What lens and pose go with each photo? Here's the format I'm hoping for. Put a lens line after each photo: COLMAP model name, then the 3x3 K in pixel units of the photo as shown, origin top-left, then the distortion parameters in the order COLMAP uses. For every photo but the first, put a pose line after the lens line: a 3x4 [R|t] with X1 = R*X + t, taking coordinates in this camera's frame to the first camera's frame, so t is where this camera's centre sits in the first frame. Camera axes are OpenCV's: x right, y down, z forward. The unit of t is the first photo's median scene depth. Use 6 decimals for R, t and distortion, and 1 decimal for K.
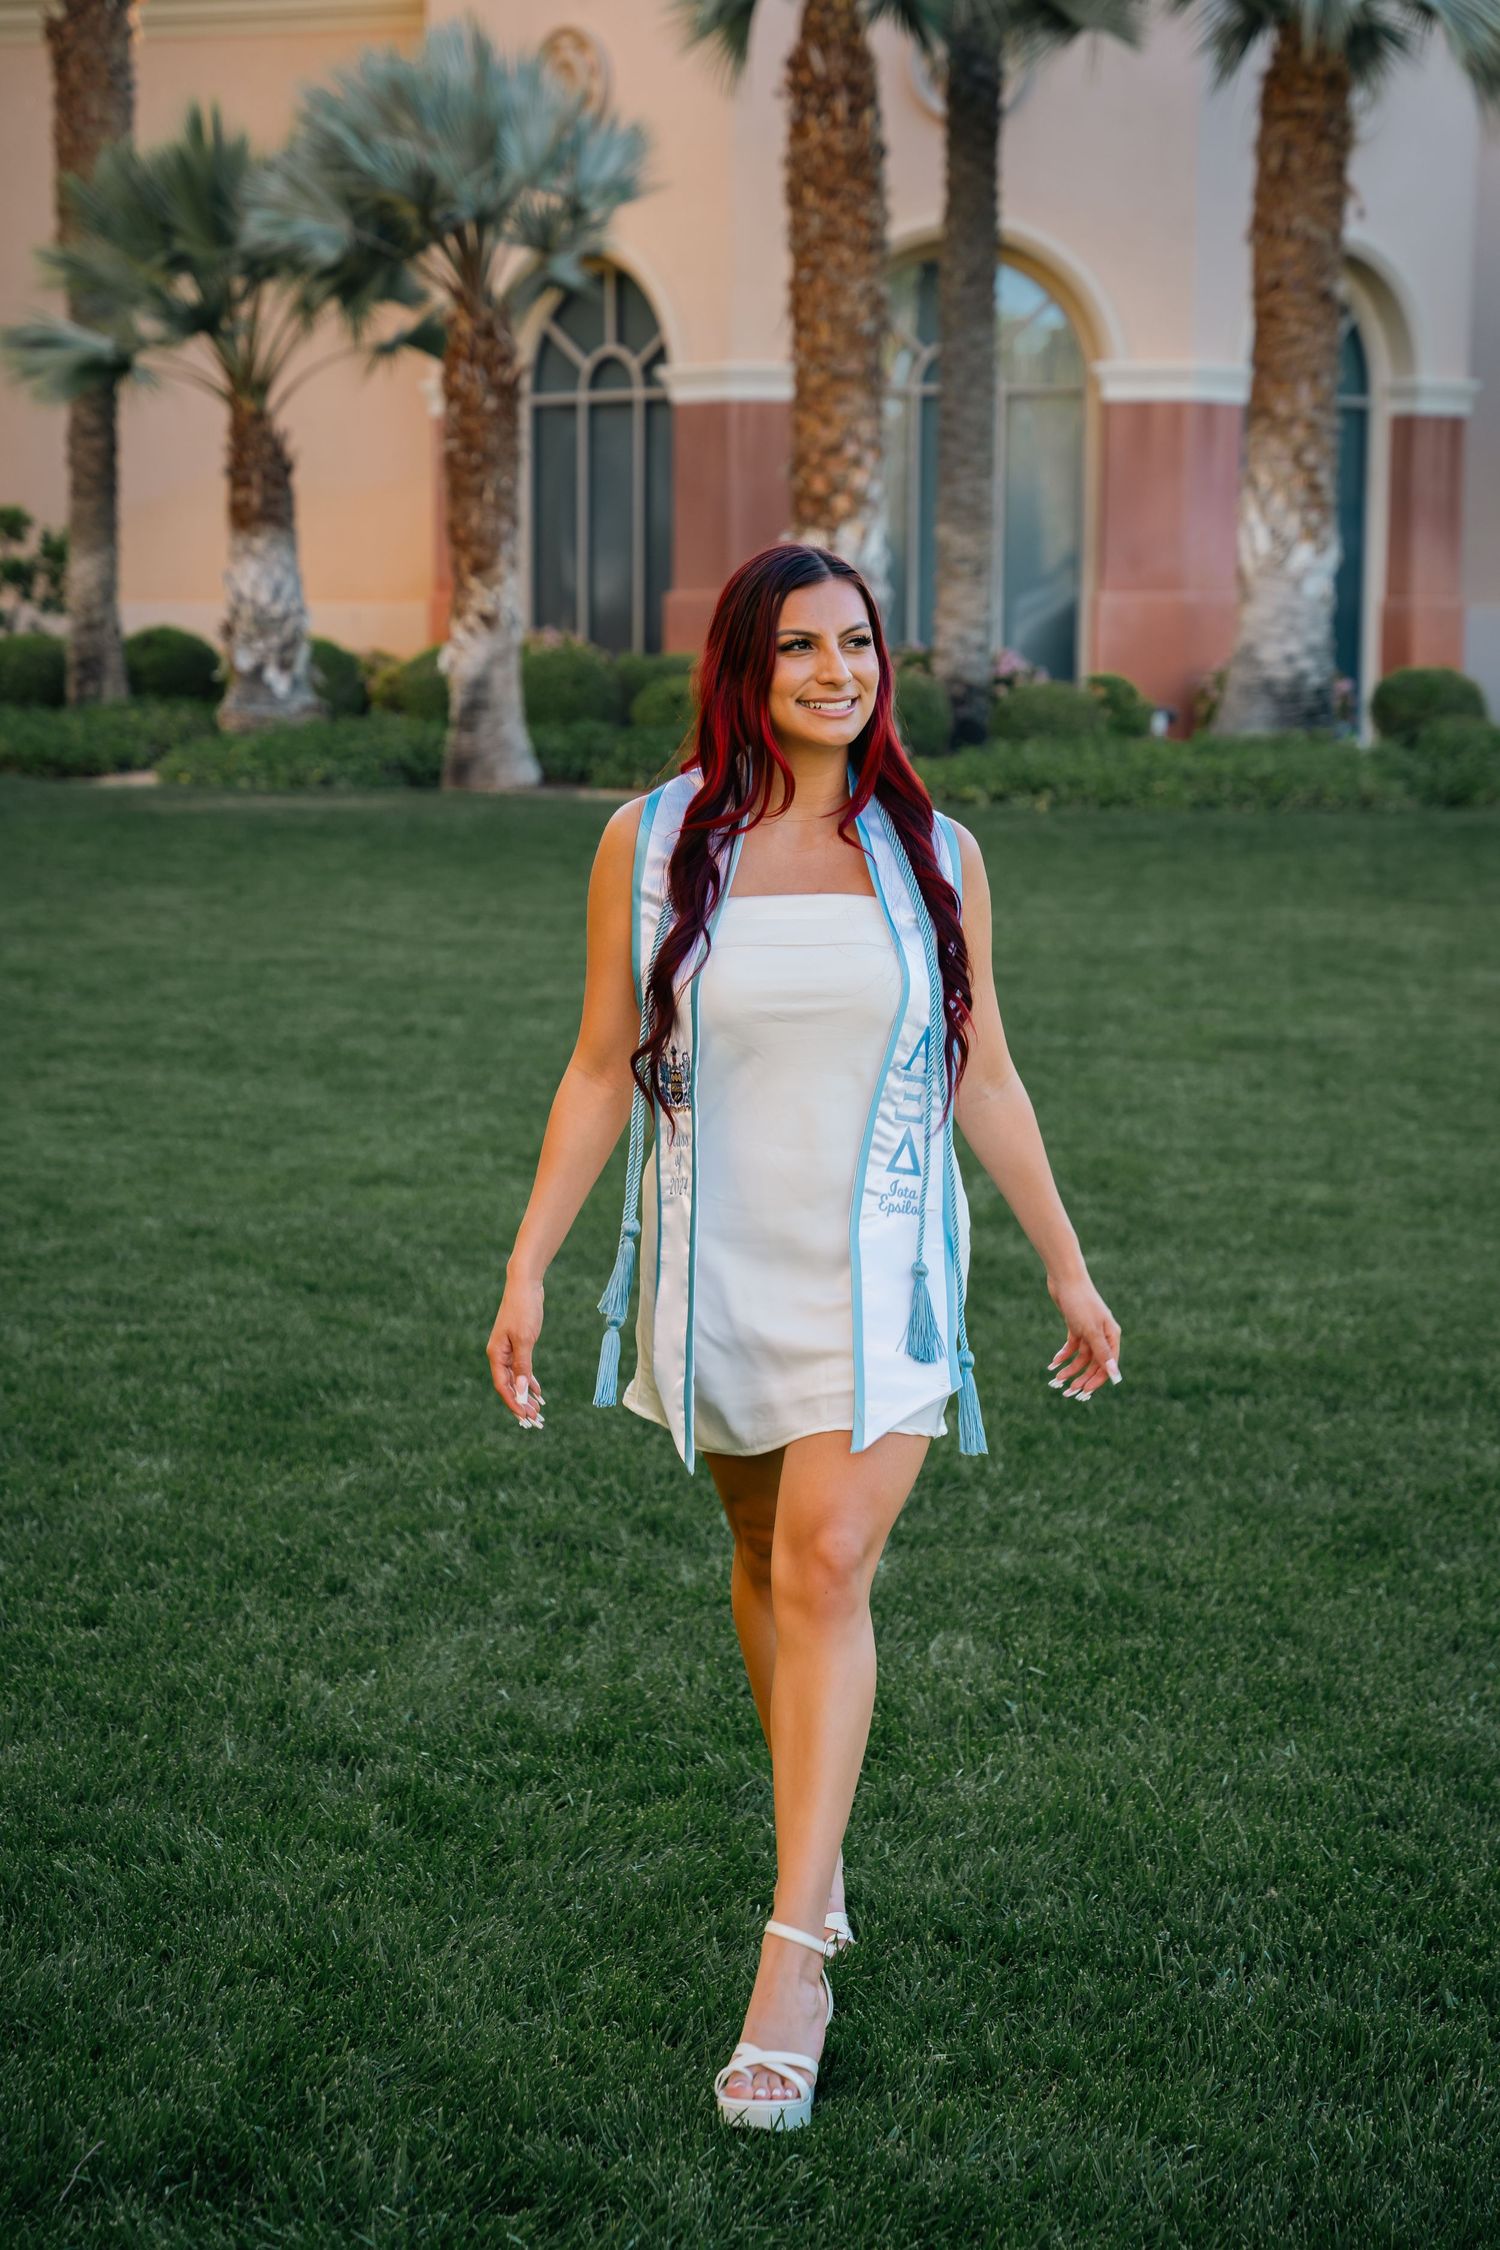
lens RADIAL K [[4241.2, 0, 743.5], [0, 4241.2, 1088.6], [0, 0, 1]] dist [0.267596, 0.400859]
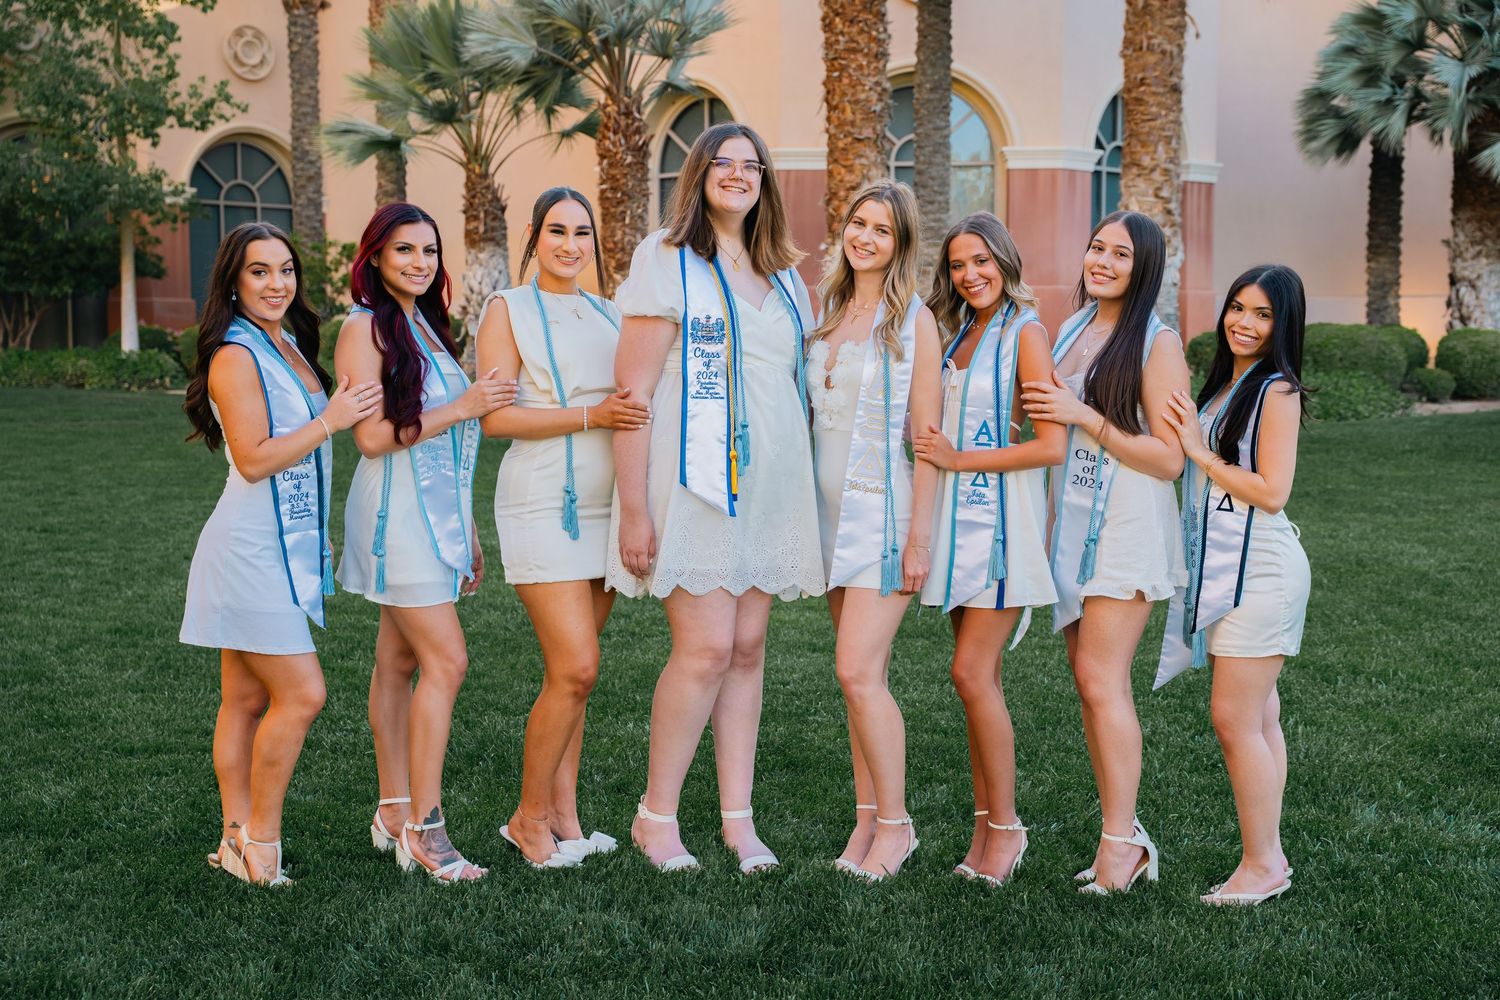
lens RADIAL K [[1988.2, 0, 718.2], [0, 1988.2, 499.3], [0, 0, 1]] dist [0.028511, 0.036793]
pose [[0.999682, -0.005358, -0.024637, -0.010552], [0.004935, 0.999840, -0.017213, -0.027036], [0.024725, 0.017085, 0.999548, 0.293615]]
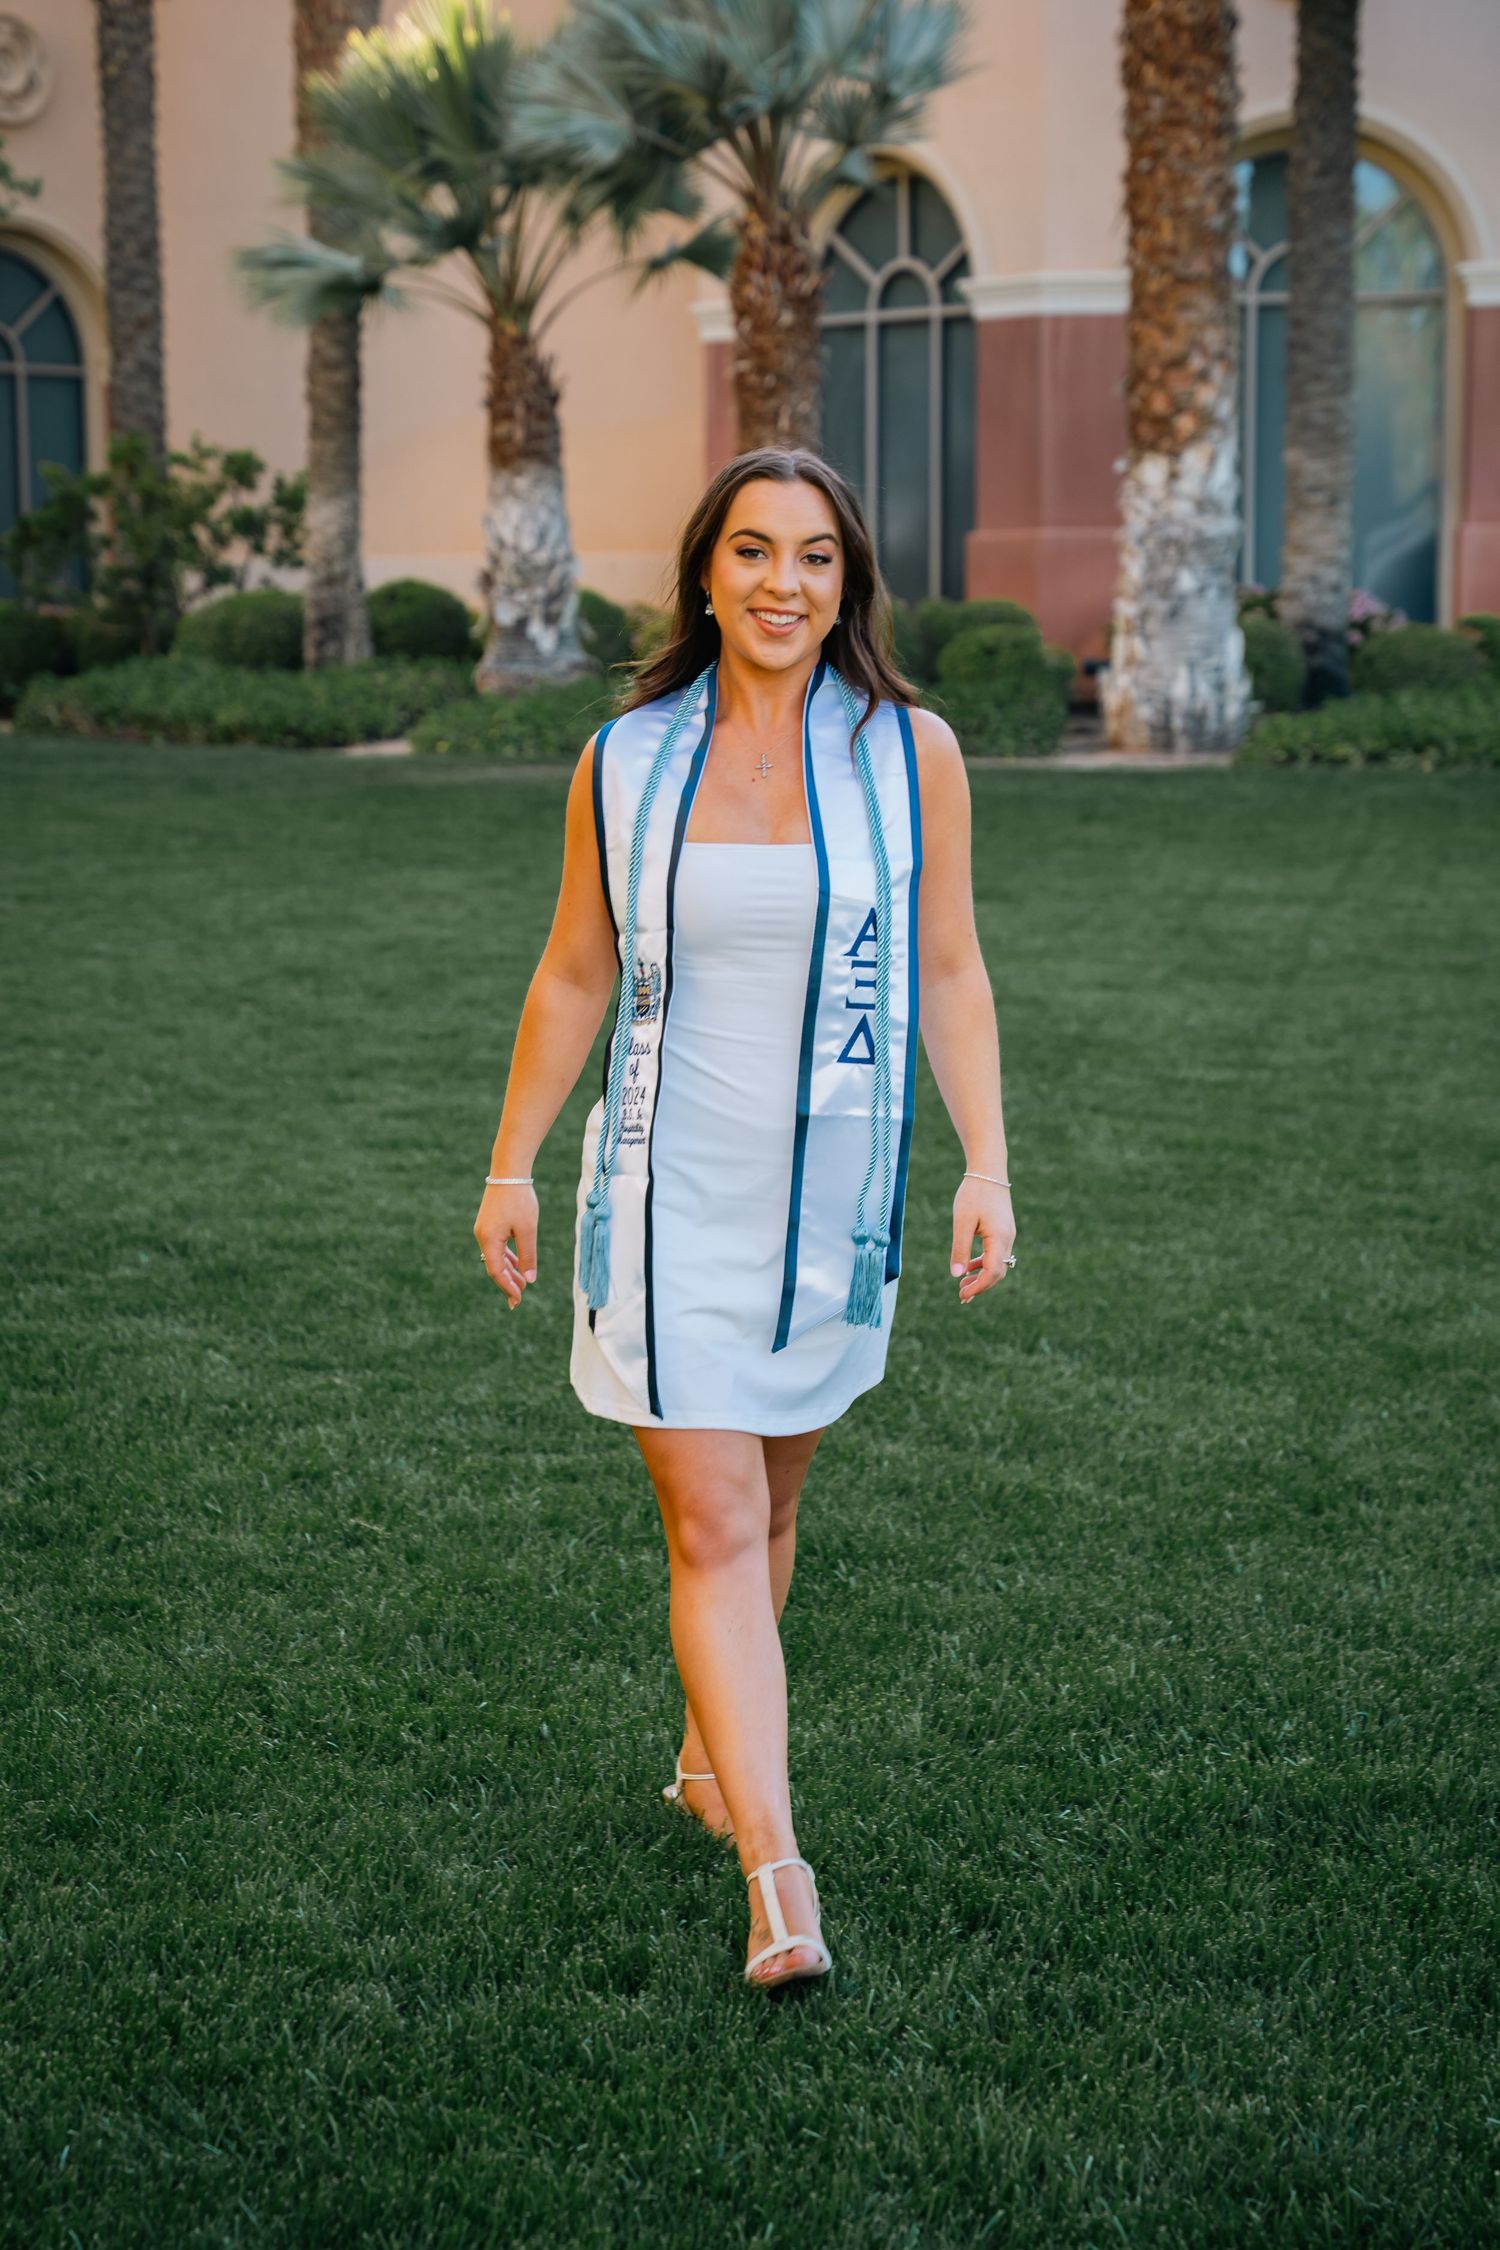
lens RADIAL K [[4571.6, 0, 743.0], [0, 4571.6, 1013.2], [0, 0, 1]] dist [0.285397, 0.312533]
pose [[0.998510, -0.006653, -0.054155, -0.017359], [0.005850, 0.999871, -0.014964, -0.002610], [0.054247, 0.014625, 0.998420, 0.052289]]
